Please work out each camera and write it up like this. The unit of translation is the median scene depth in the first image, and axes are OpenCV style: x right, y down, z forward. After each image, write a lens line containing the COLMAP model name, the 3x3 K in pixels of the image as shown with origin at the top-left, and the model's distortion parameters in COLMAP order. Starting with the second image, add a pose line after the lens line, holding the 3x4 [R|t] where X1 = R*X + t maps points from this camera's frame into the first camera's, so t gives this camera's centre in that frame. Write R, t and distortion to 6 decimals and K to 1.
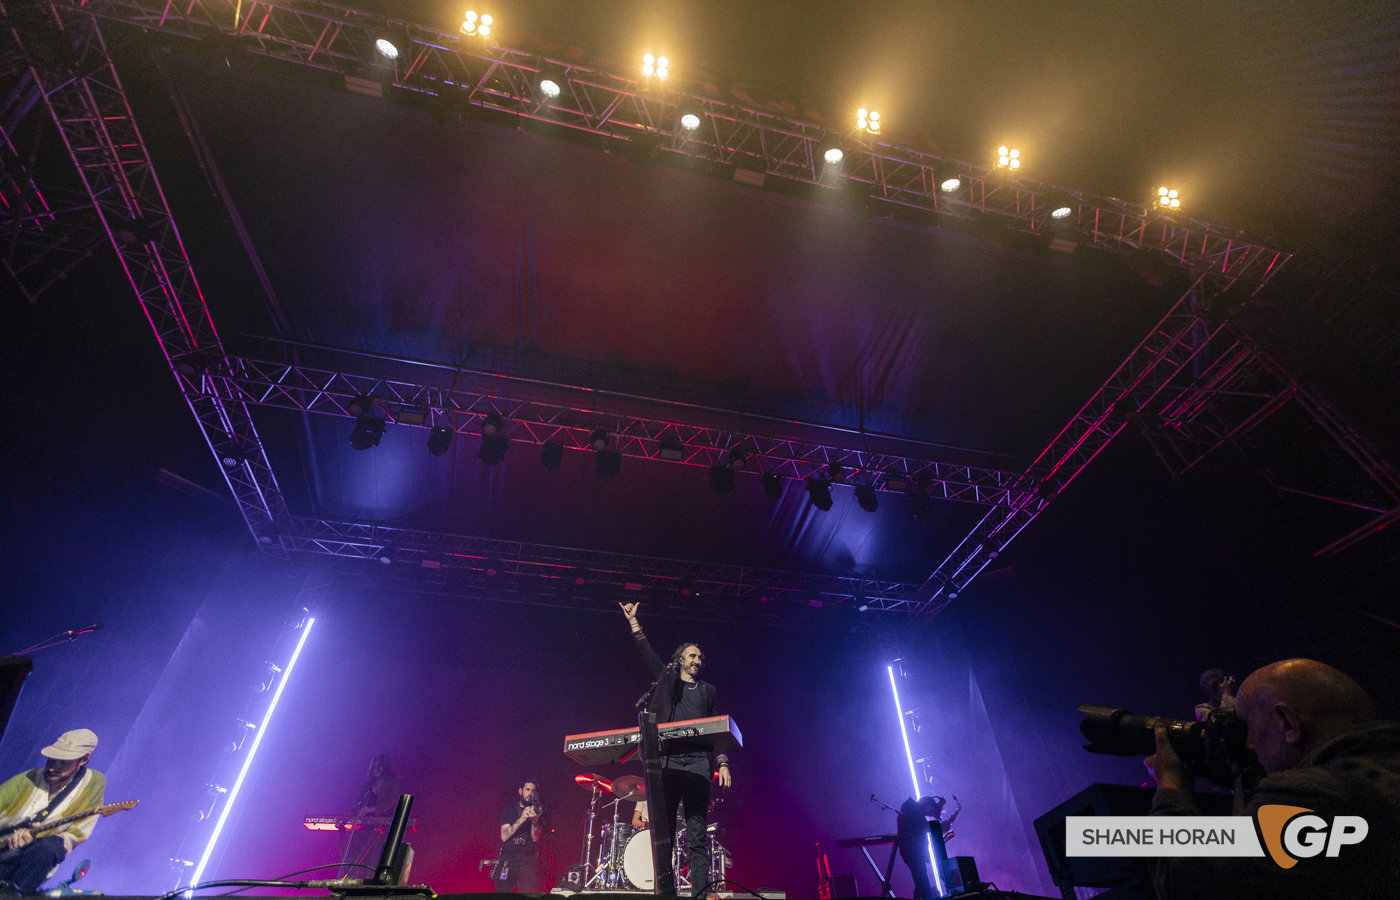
lens RADIAL K [[631.7, 0, 700.0], [0, 631.7, 450.0], [0, 0, 1]] dist [-0.000050, 0.000243]
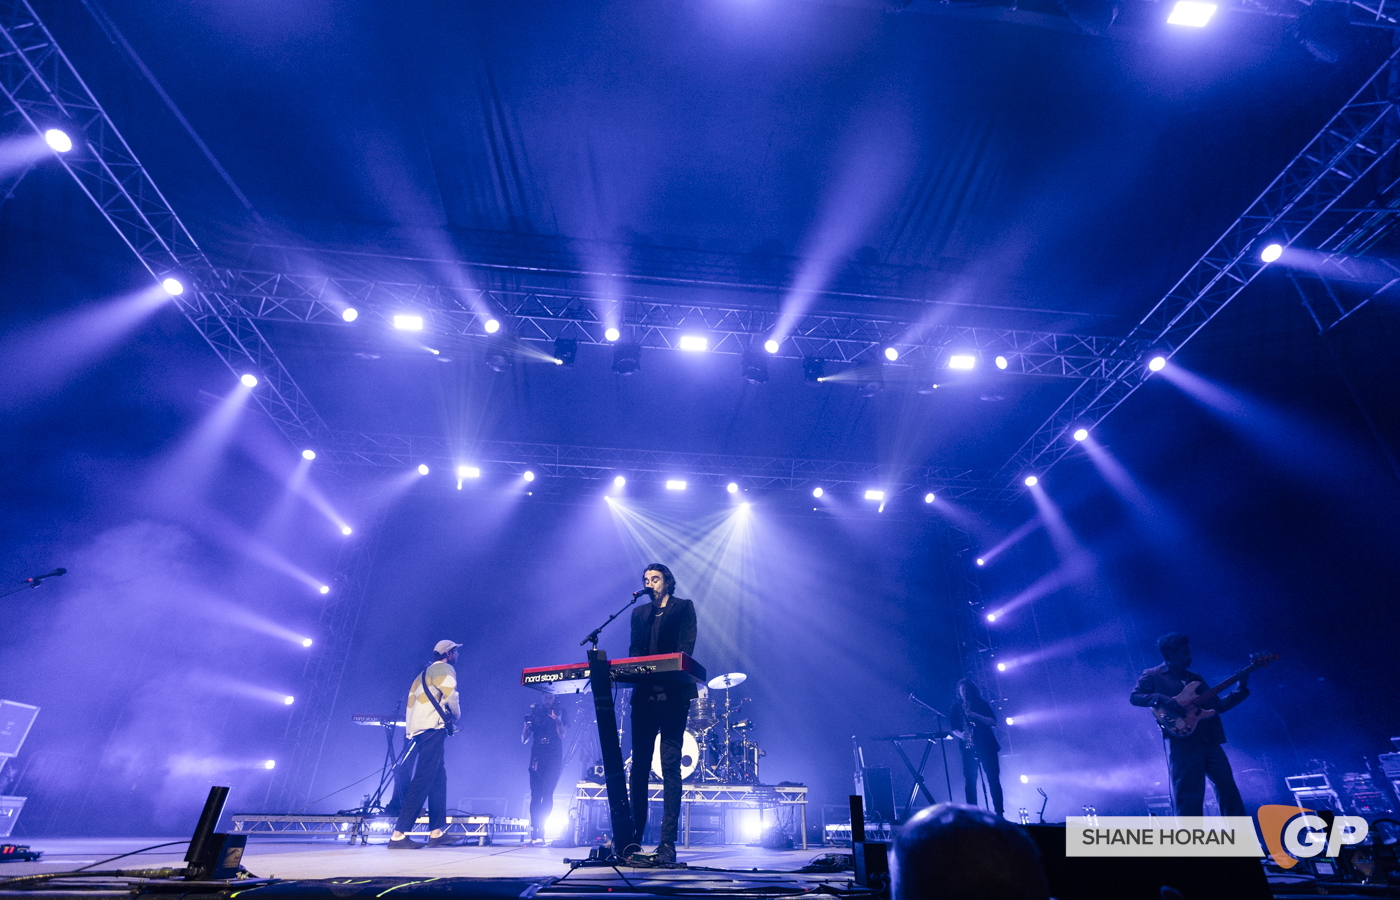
lens RADIAL K [[655.6, 0, 702.1], [0, 655.6, 498.2], [0, 0, 1]] dist [-0.000344, 0.000416]
pose [[0.990238, -0.033675, -0.135260, 0.083243], [0.066733, 0.966475, 0.247938, -0.010930], [0.122376, -0.254544, 0.959287, 0.060067]]
